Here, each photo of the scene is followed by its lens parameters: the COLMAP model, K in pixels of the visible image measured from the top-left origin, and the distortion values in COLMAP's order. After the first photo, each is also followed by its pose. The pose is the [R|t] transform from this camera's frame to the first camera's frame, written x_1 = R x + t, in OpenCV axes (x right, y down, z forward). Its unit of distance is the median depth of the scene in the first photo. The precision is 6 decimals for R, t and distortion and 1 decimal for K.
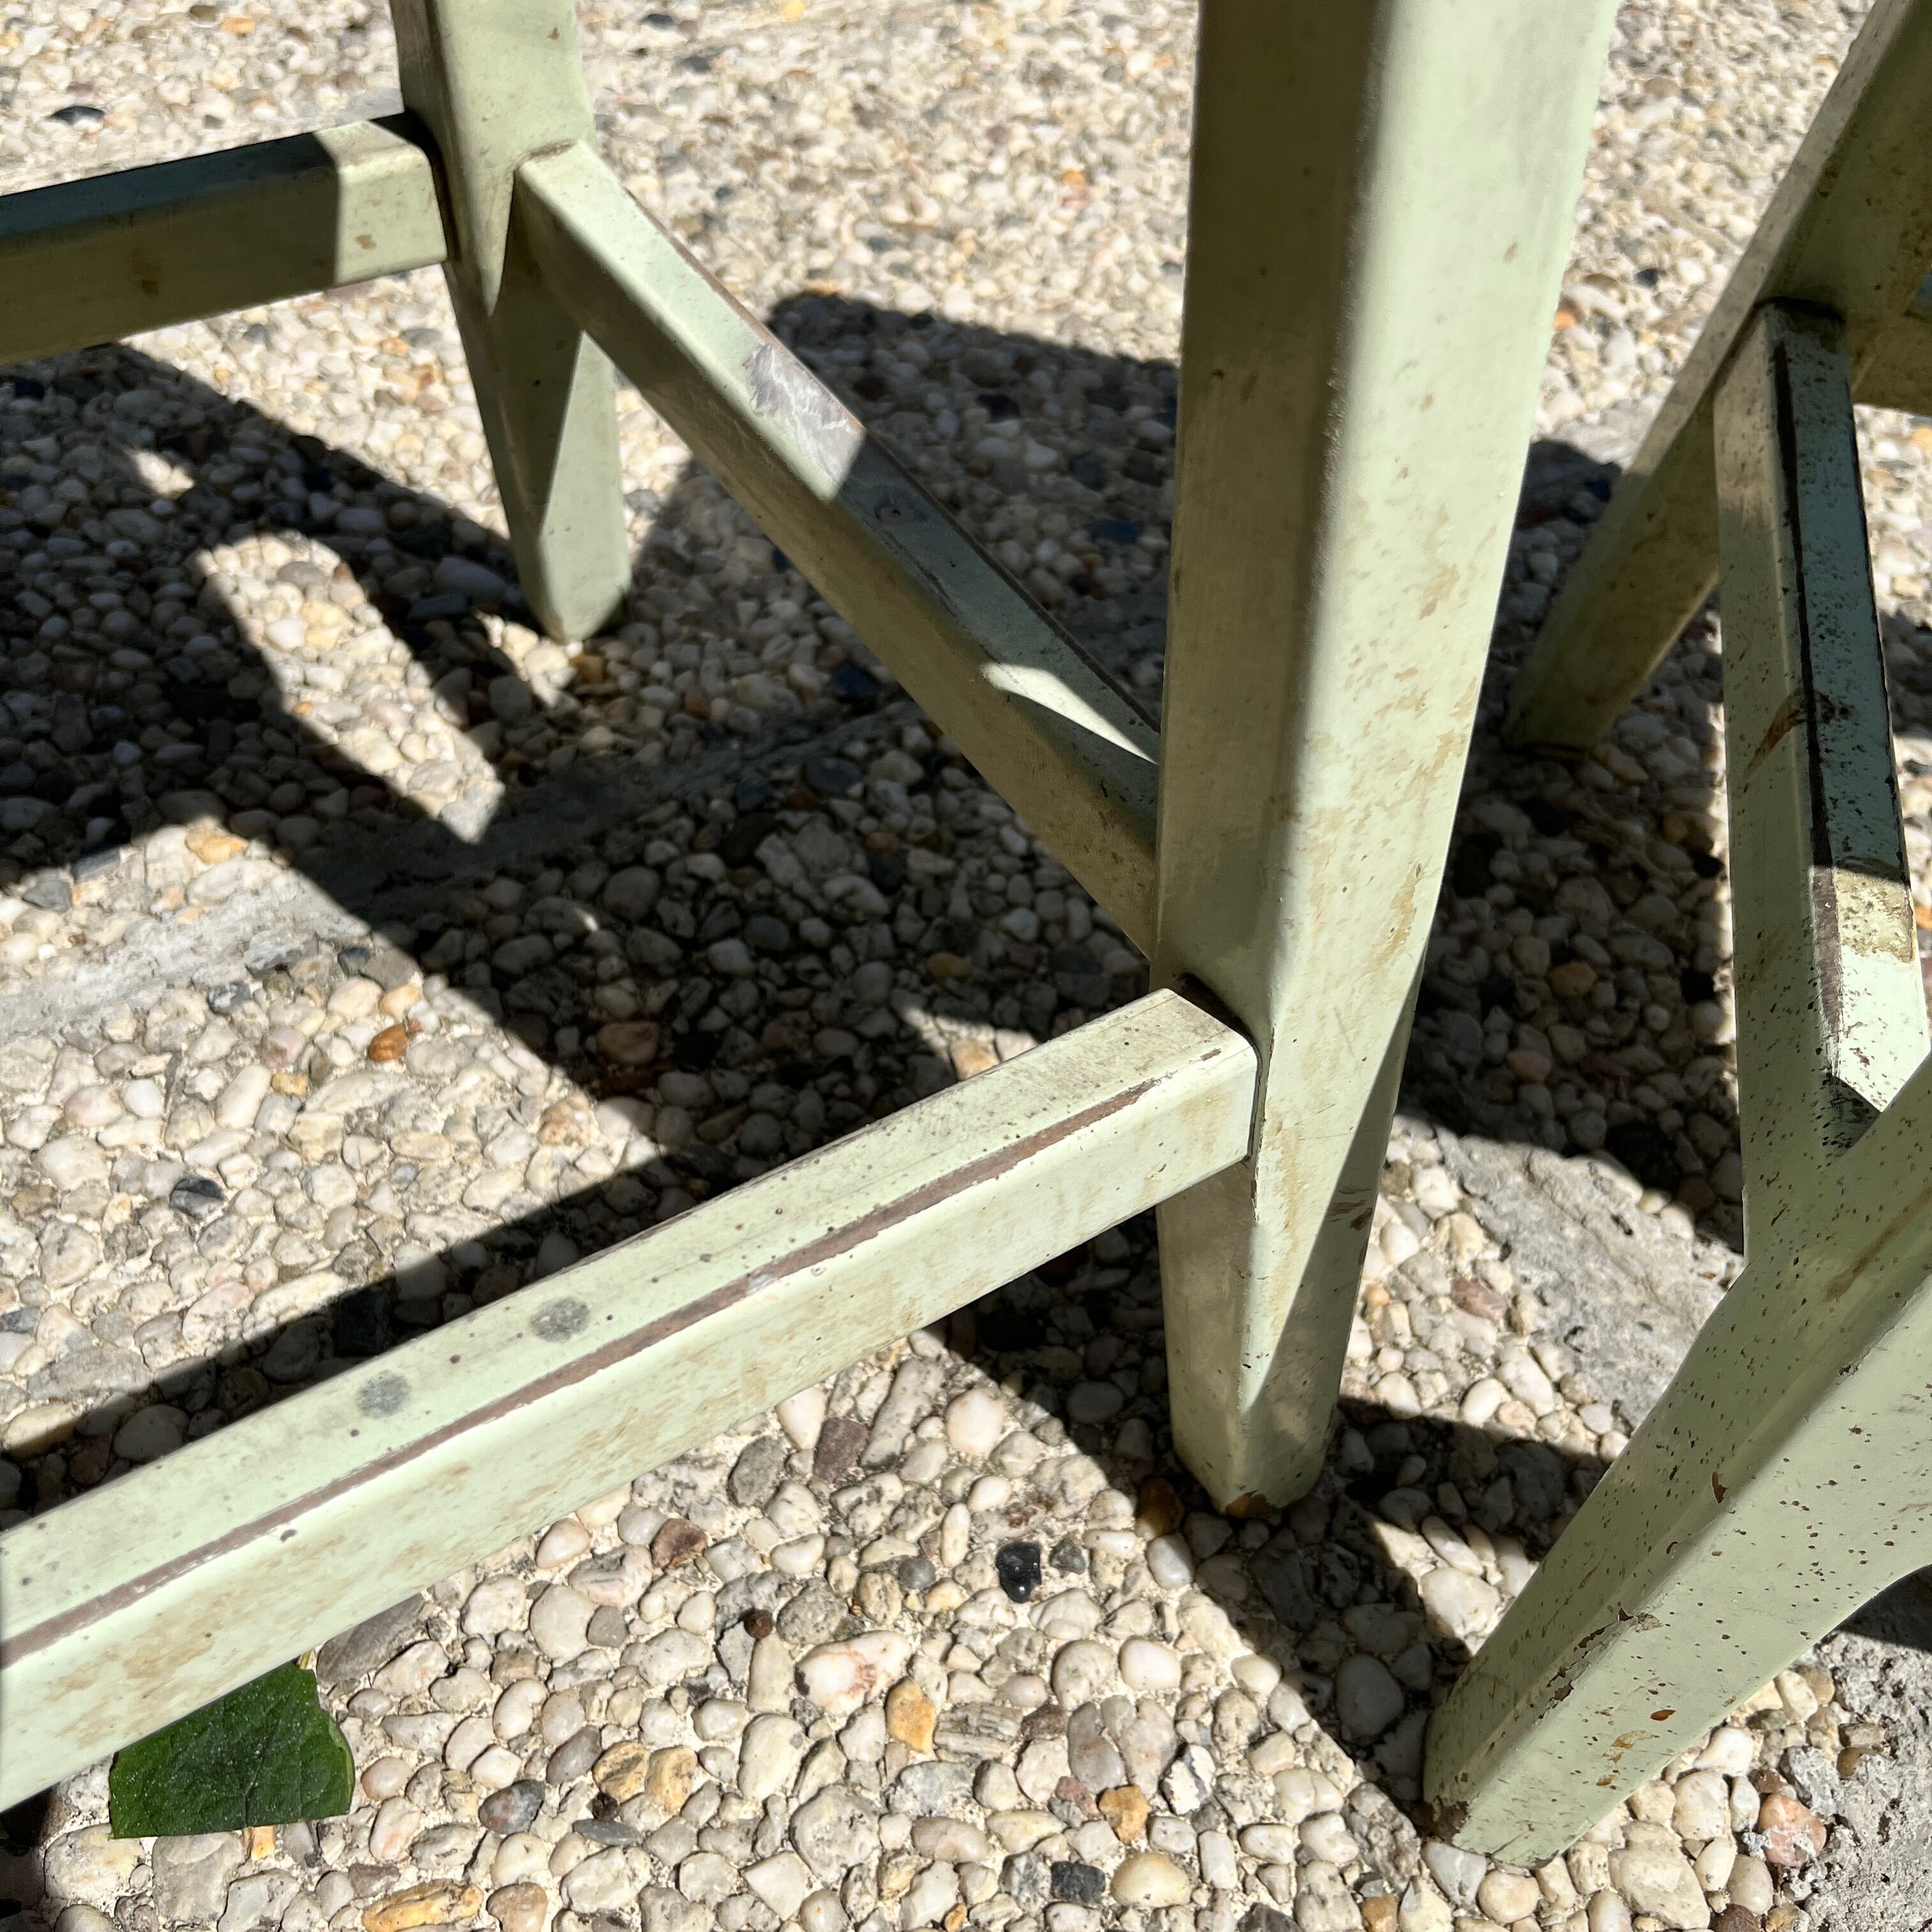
lens RADIAL K [[1979.8, 0, 925.6], [0, 1979.8, 974.5], [0, 0, 1]] dist [0.019134, 0.000000]
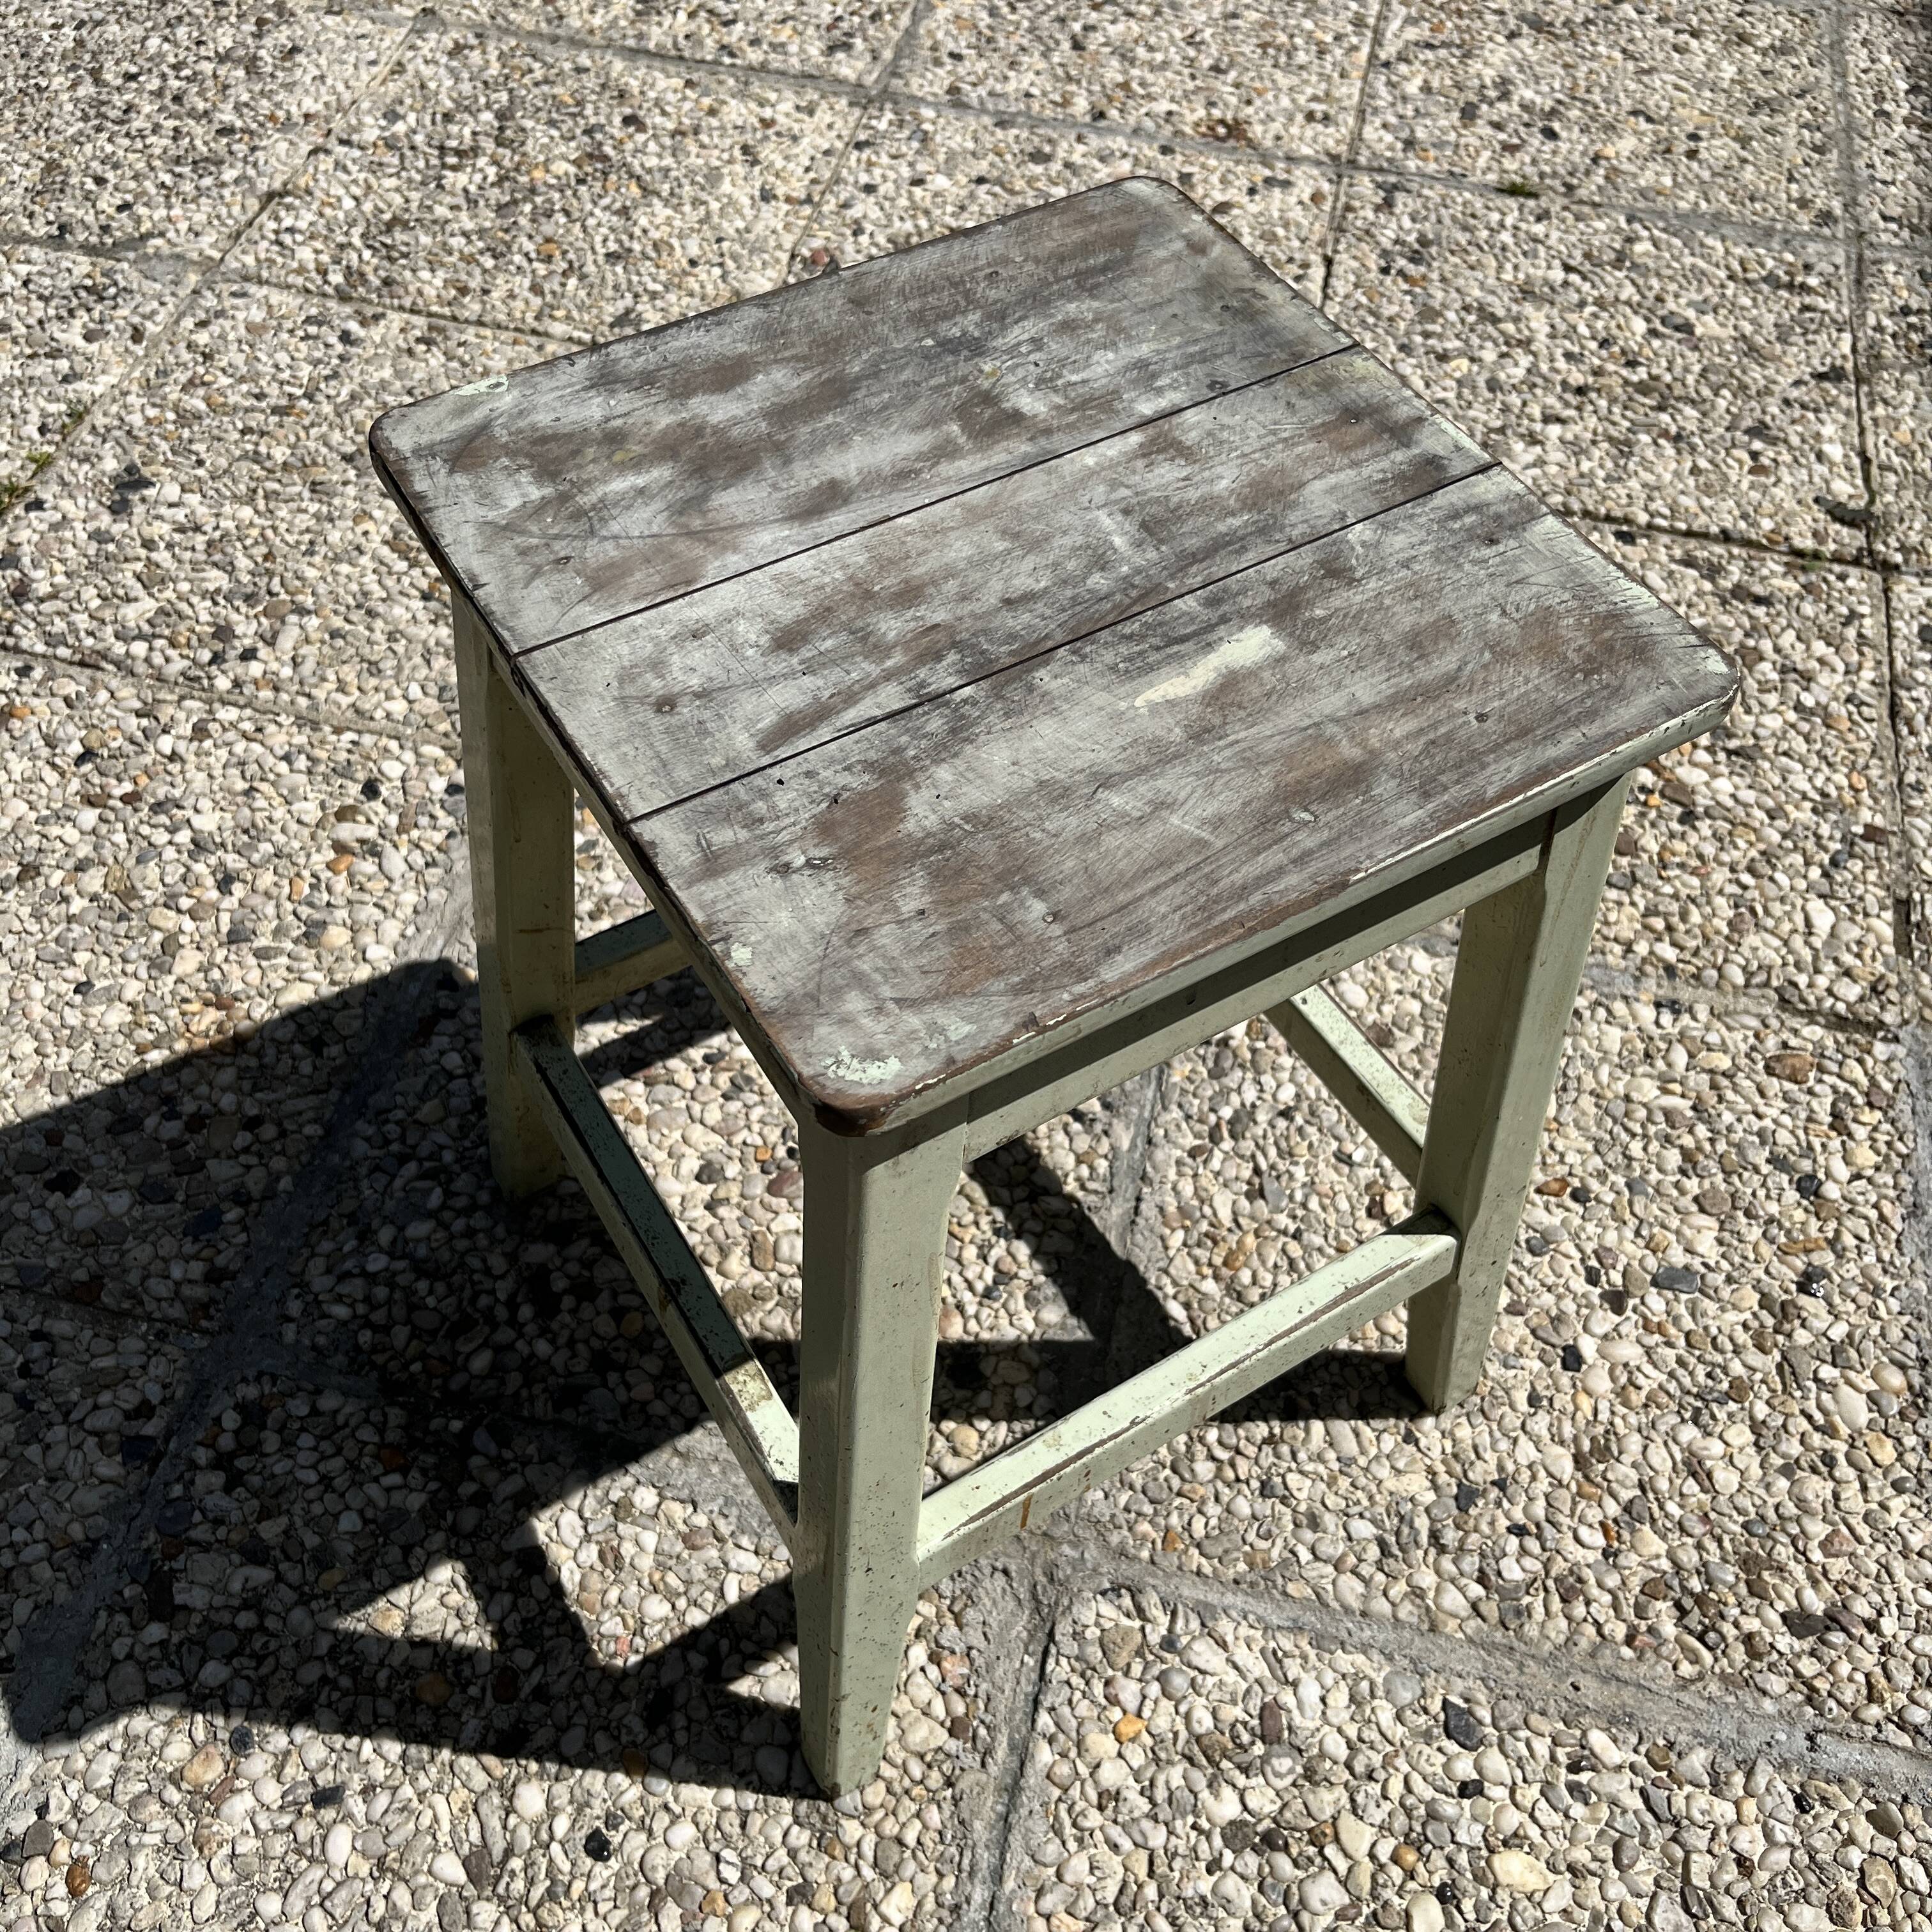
lens RADIAL K [[1979.8, 0, 958.0], [0, 1979.8, 986.5], [0, 0, 1]] dist [0.019134, 0.000000]
pose [[0.710472, -0.574834, 0.405950, -0.005543], [0.536288, 0.815776, 0.216574, -0.462515], [-0.455659, 0.063837, 0.887862, -0.693844]]
